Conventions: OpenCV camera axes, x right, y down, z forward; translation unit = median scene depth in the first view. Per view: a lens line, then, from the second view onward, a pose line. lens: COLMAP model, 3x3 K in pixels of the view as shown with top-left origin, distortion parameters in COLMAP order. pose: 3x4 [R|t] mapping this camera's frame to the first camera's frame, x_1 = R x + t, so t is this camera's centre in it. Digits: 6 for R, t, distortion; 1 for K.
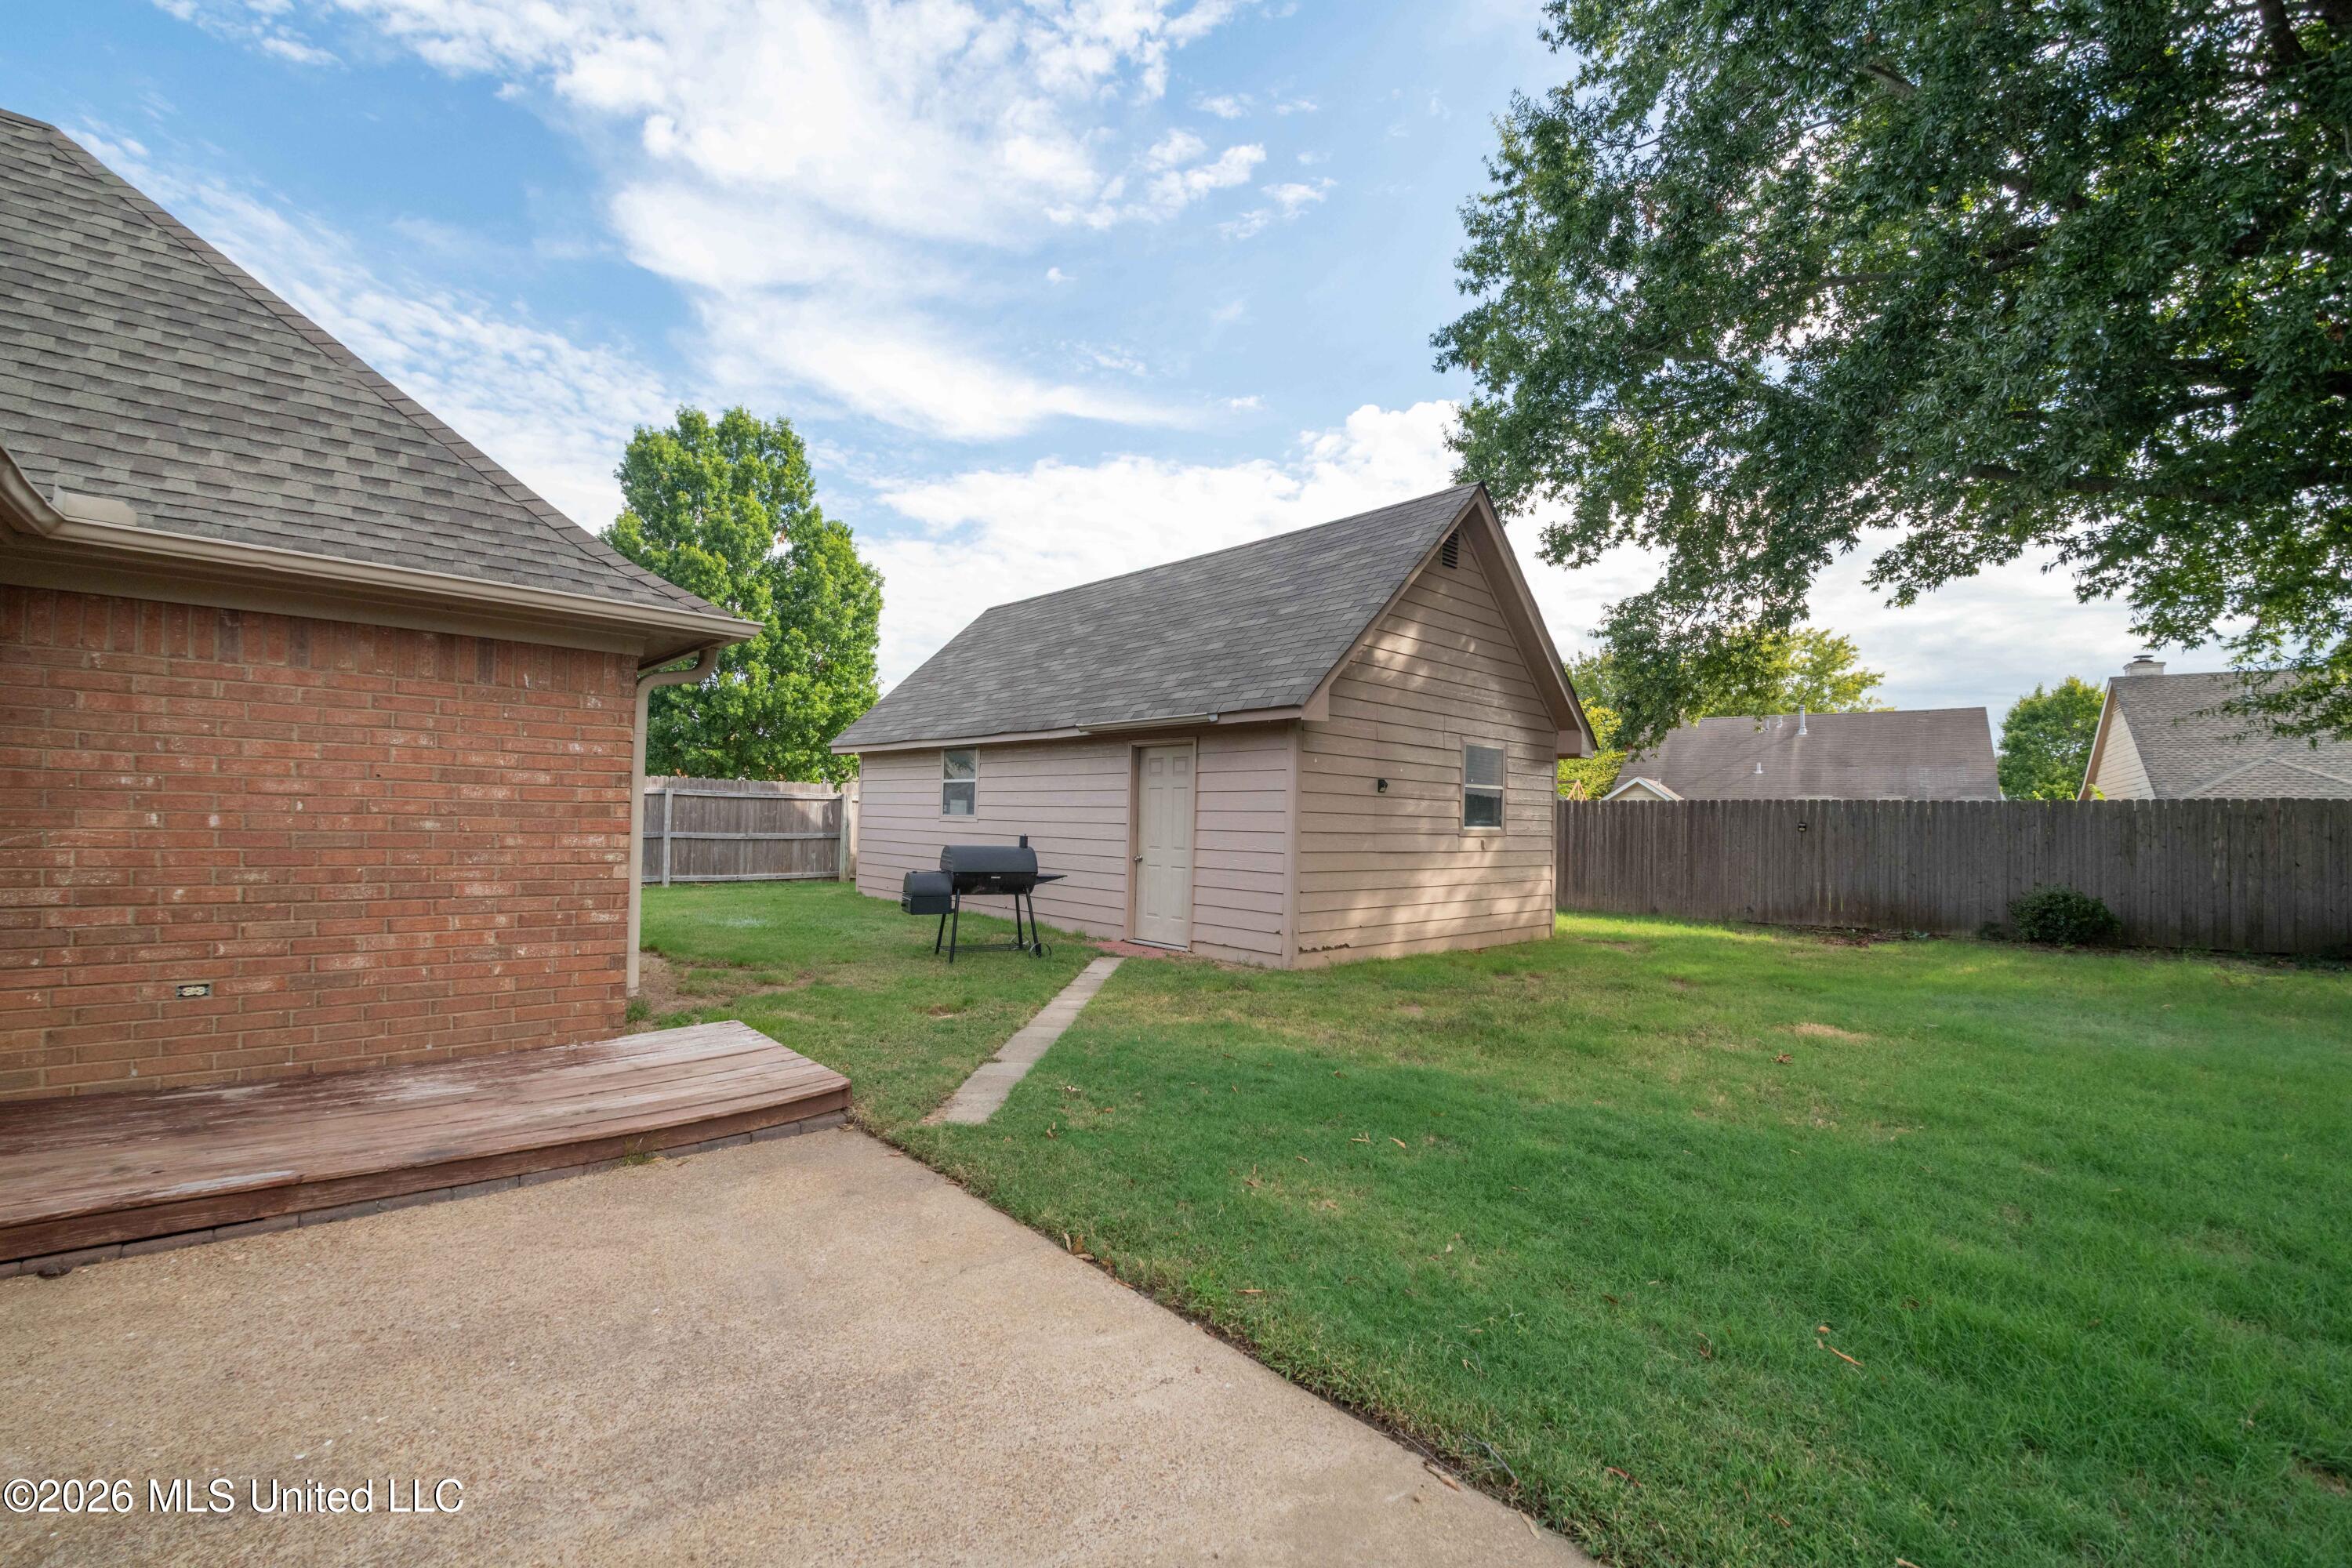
lens RADIAL K [[968.4, 0, 1175.7], [0, 968.4, 791.3], [0, 0, 1]] dist [-0.002680, -0.005433]
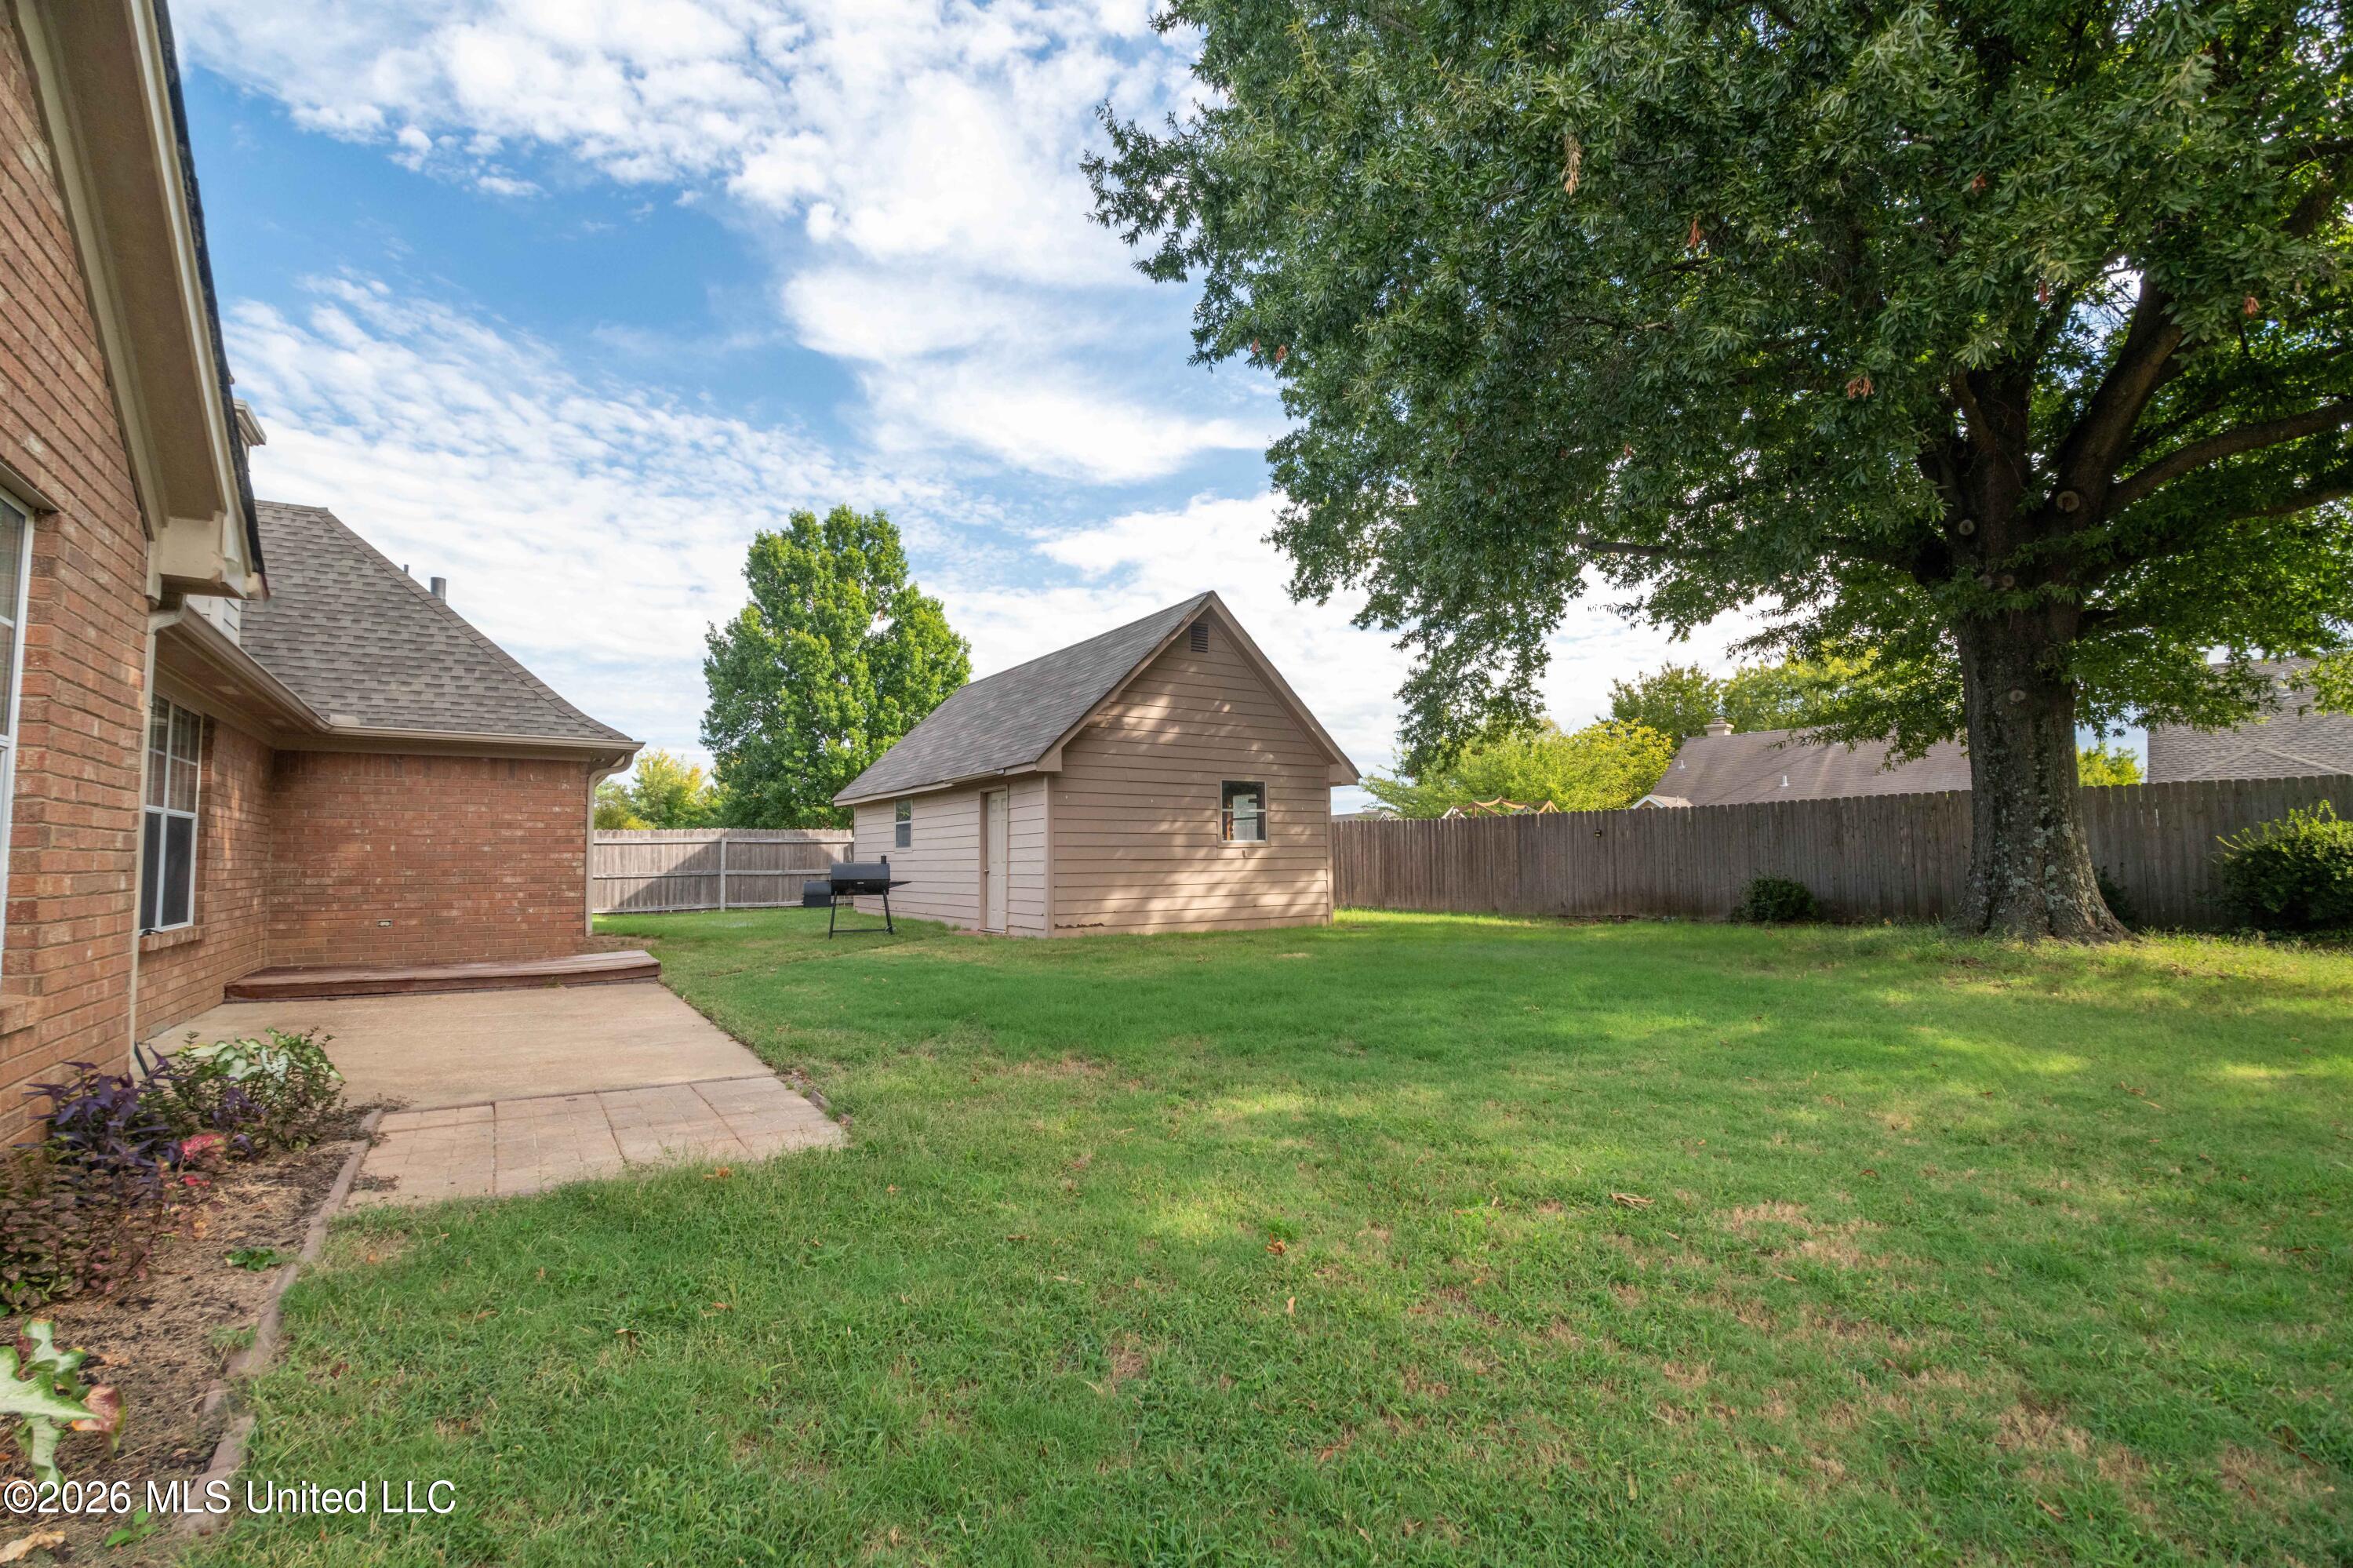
lens RADIAL K [[1017.7, 0, 1197.7], [0, 1017.7, 793.4], [0, 0, 1]] dist [-0.014743, 0.003076]
pose [[0.988030, -0.044538, -0.147693, 0.139926], [0.038804, 0.998385, -0.041481, 0.008440], [0.149302, 0.035253, 0.988163, -0.121954]]
